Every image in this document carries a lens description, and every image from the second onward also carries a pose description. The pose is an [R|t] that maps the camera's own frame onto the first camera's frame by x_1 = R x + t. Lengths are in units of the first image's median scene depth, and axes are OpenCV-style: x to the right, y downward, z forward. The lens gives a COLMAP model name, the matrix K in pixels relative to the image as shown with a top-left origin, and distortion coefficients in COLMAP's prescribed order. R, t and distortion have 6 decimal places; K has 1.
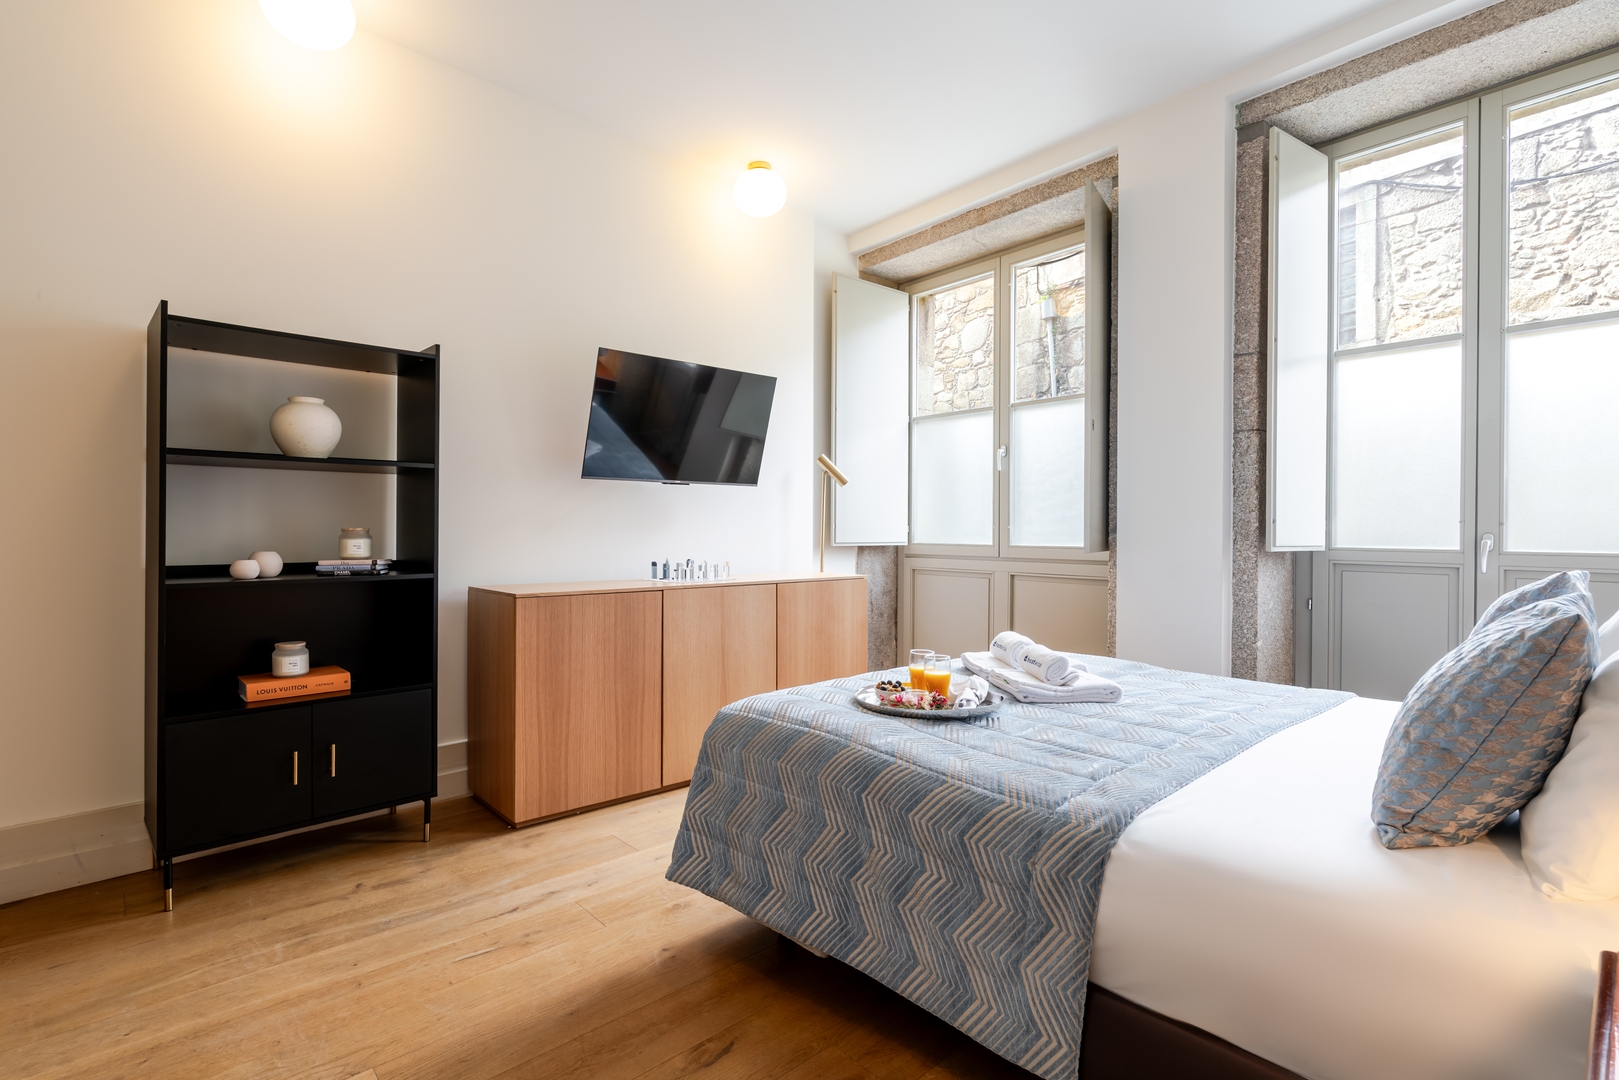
lens RADIAL K [[773.3, 0, 810.9], [0, 773.3, 540.5], [0, 0, 1]] dist [-0.008100, 0.001917]
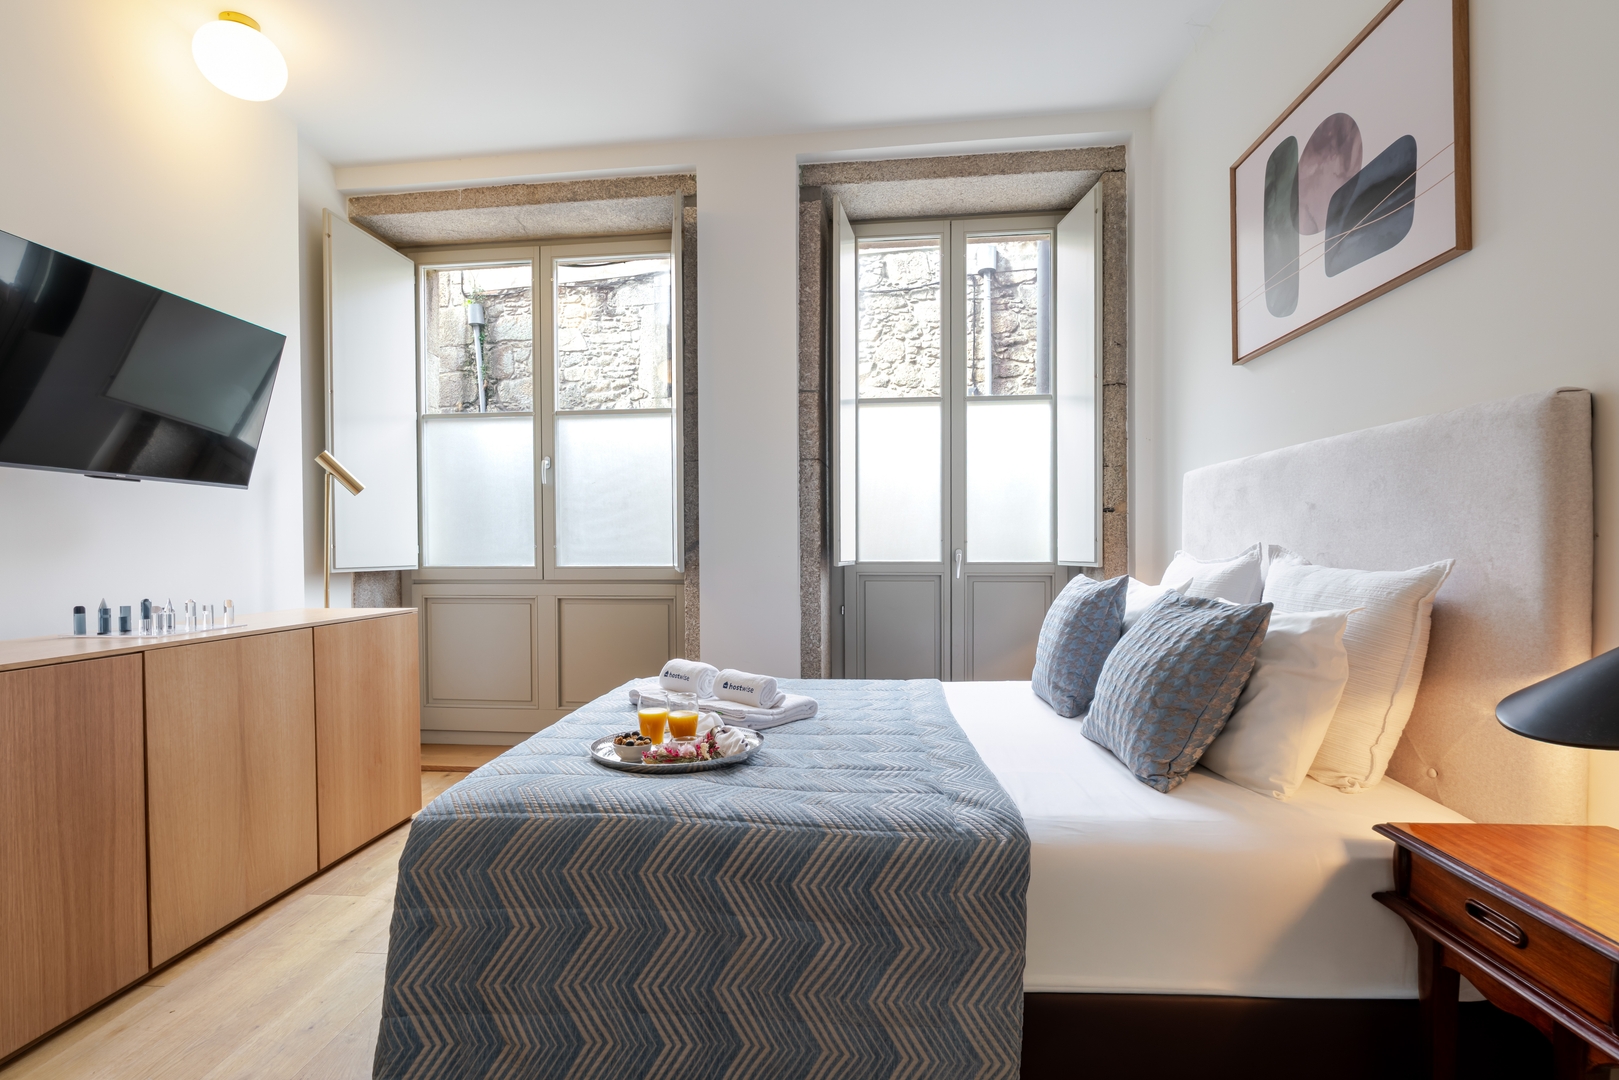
lens RADIAL K [[773.3, 0, 797.9], [0, 773.3, 567.1], [0, 0, 1]] dist [-0.008100, 0.001917]
pose [[0.724029, -0.022751, 0.689394, -0.227279], [0.016940, 0.999741, 0.015202, -0.002796], [-0.689561, 0.000671, 0.724227, 0.194276]]
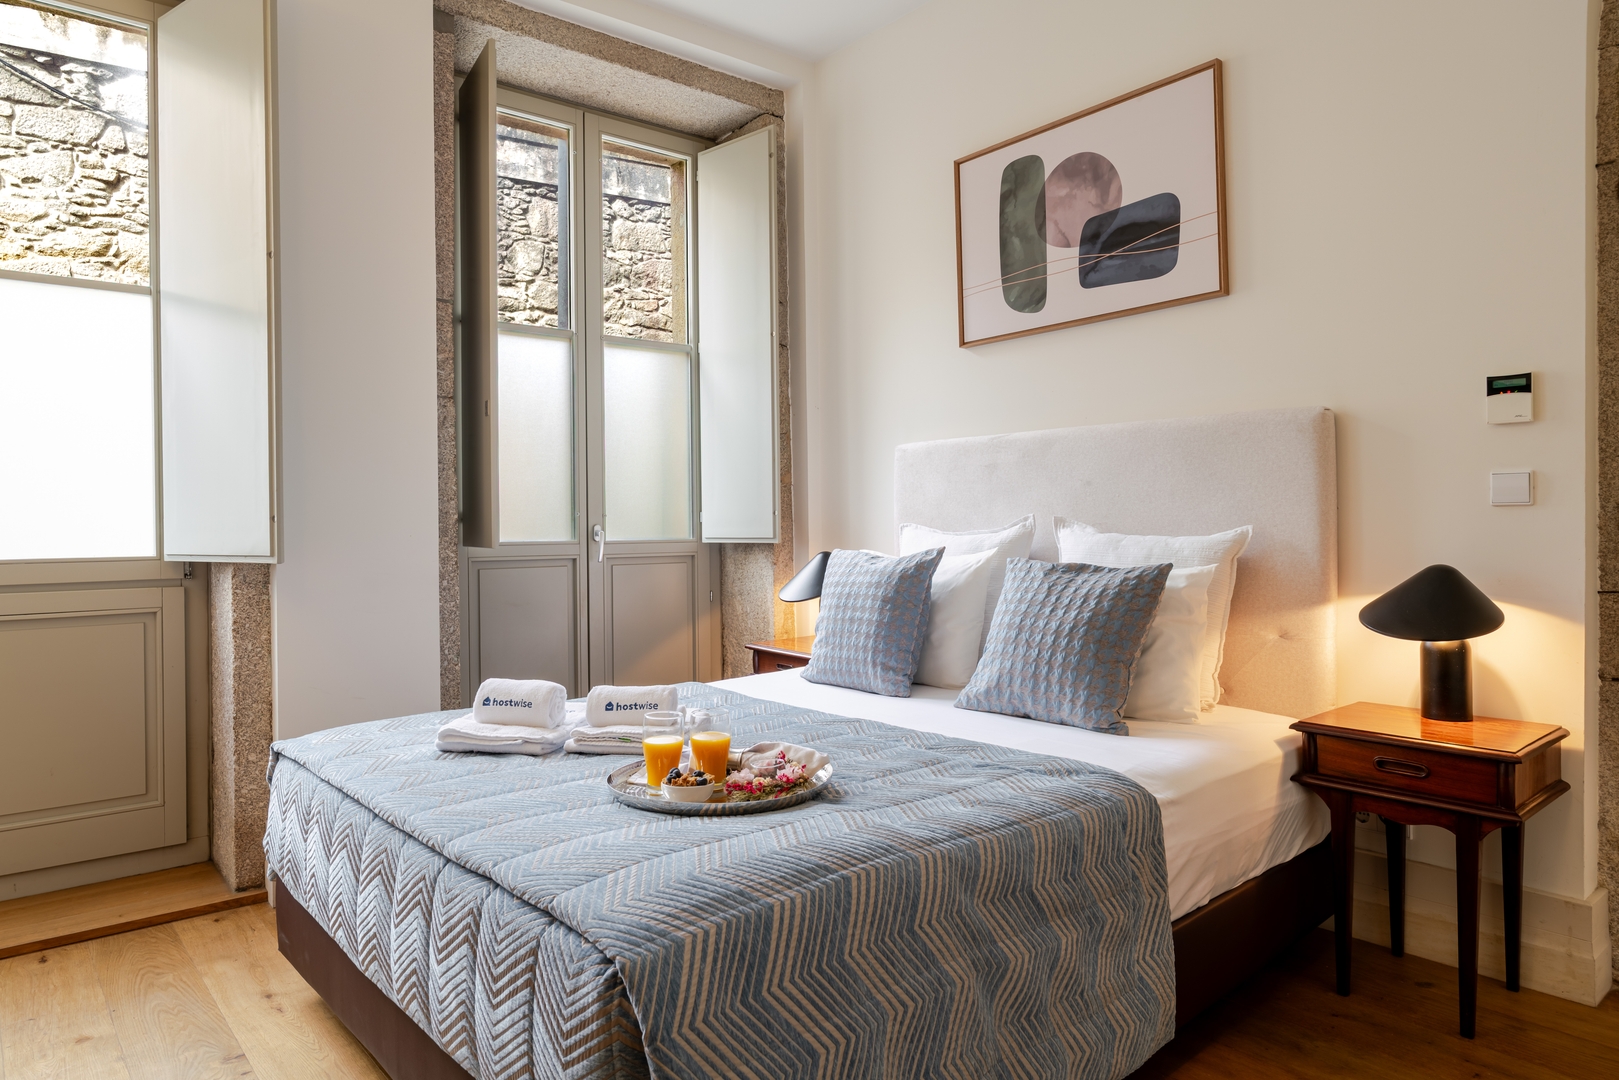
lens RADIAL K [[982.1, 0, 816.0], [0, 982.1, 531.4], [0, 0, 1]] dist [-0.003940, -0.001497]
pose [[0.026758, -0.011197, 0.999579, -0.425399], [0.024945, 0.999633, 0.010530, -0.006269], [-0.999331, 0.024653, 0.027027, 0.591885]]
